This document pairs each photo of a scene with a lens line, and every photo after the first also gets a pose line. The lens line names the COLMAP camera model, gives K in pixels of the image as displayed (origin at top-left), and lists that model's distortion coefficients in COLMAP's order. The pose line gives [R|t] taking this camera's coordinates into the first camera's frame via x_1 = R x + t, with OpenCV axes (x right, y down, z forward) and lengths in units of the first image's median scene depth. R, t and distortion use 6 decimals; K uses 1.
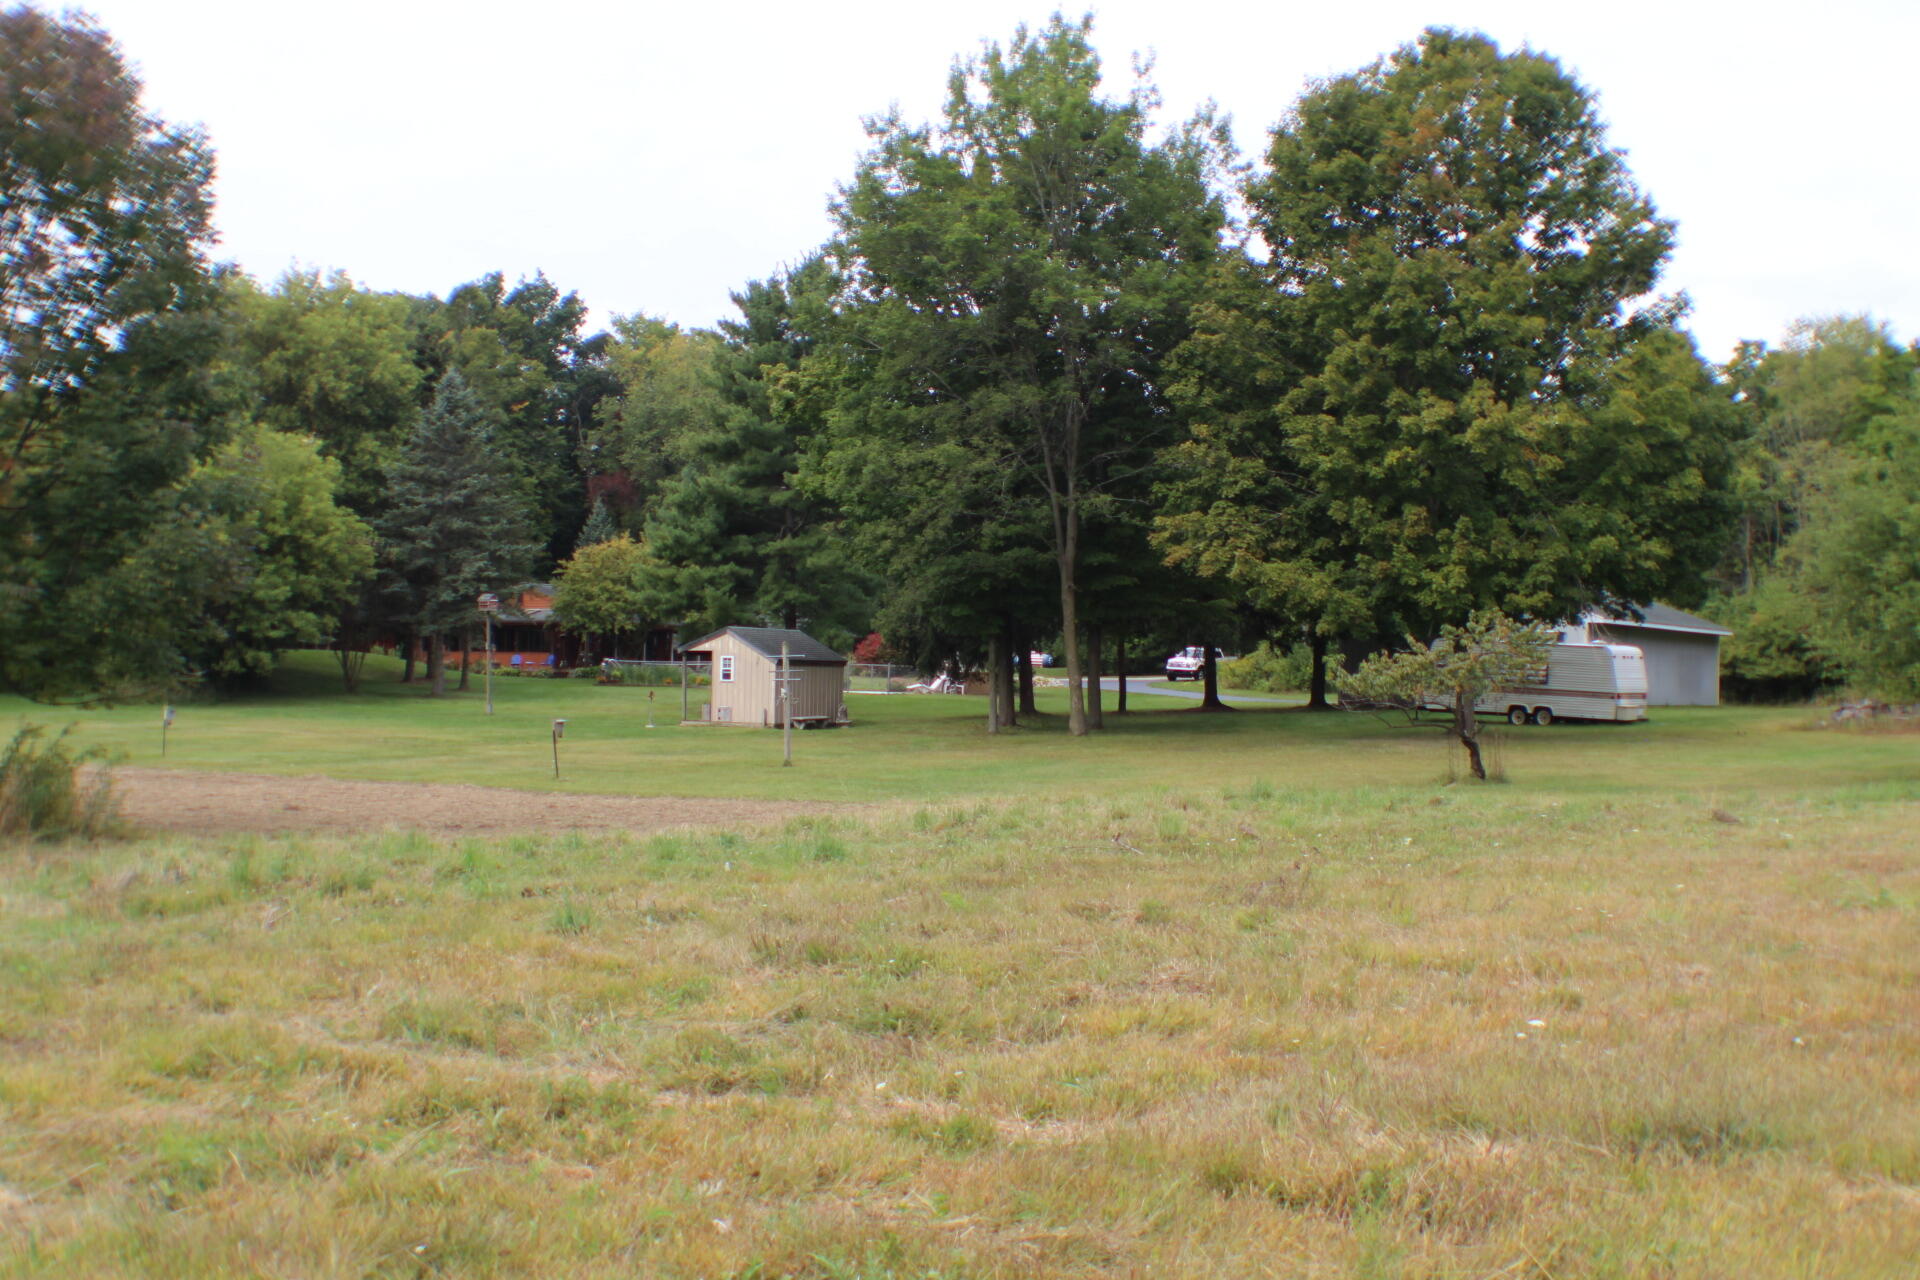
lens RADIAL K [[4886.7, 0, 960.0], [0, 4886.7, 640.0], [0, 0, 1]] dist [-1.310615, 18.422840]
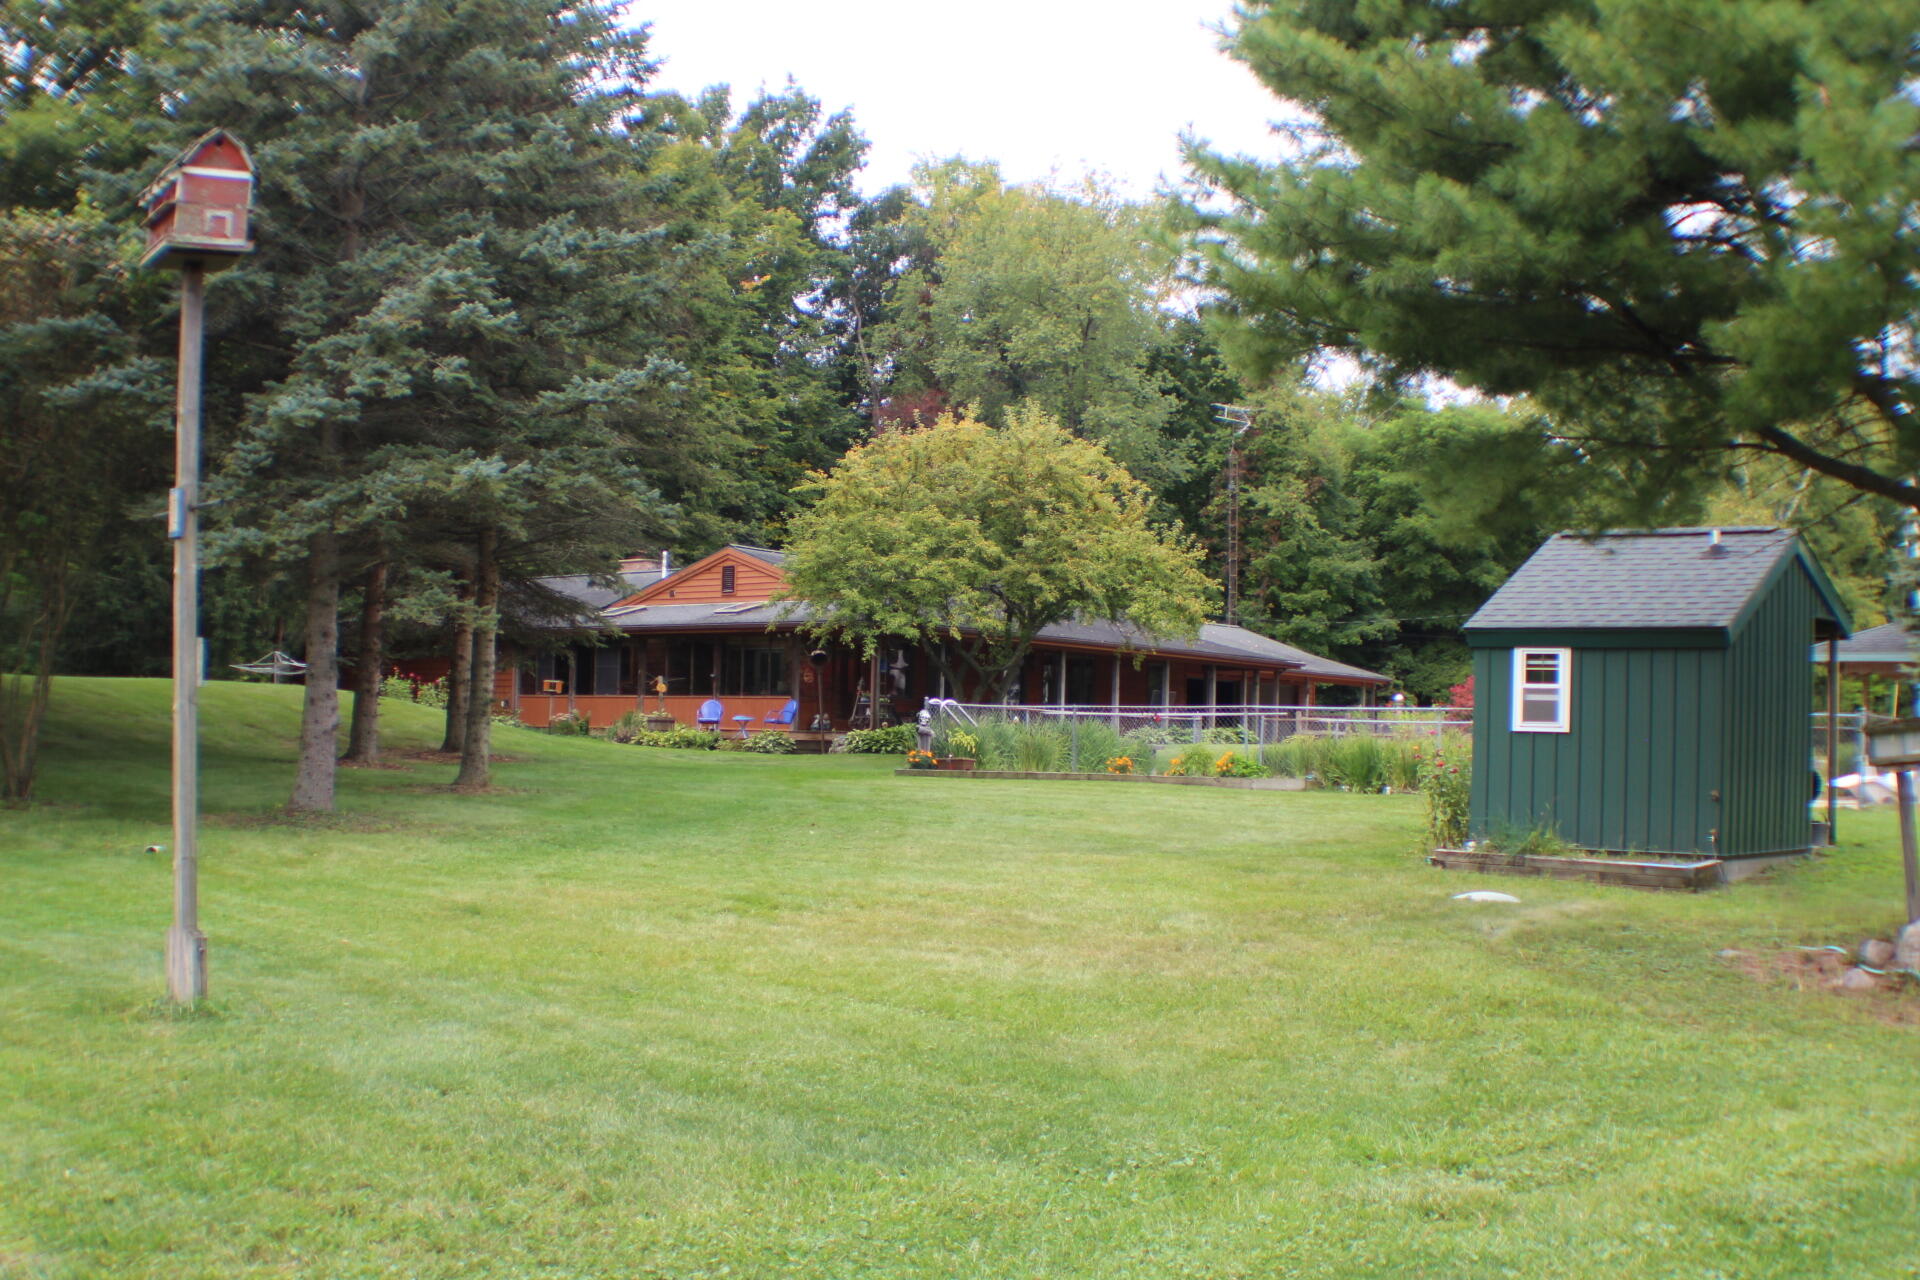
lens RADIAL K [[4886.7, 0, 960.0], [0, 4886.7, 640.0], [0, 0, 1]] dist [-1.310615, 18.422840]
pose [[0.998342, 0.001089, -0.057542, -0.044130], [-0.002015, 0.999869, -0.016031, 0.004604], [0.057517, 0.016121, 0.998214, 0.563055]]
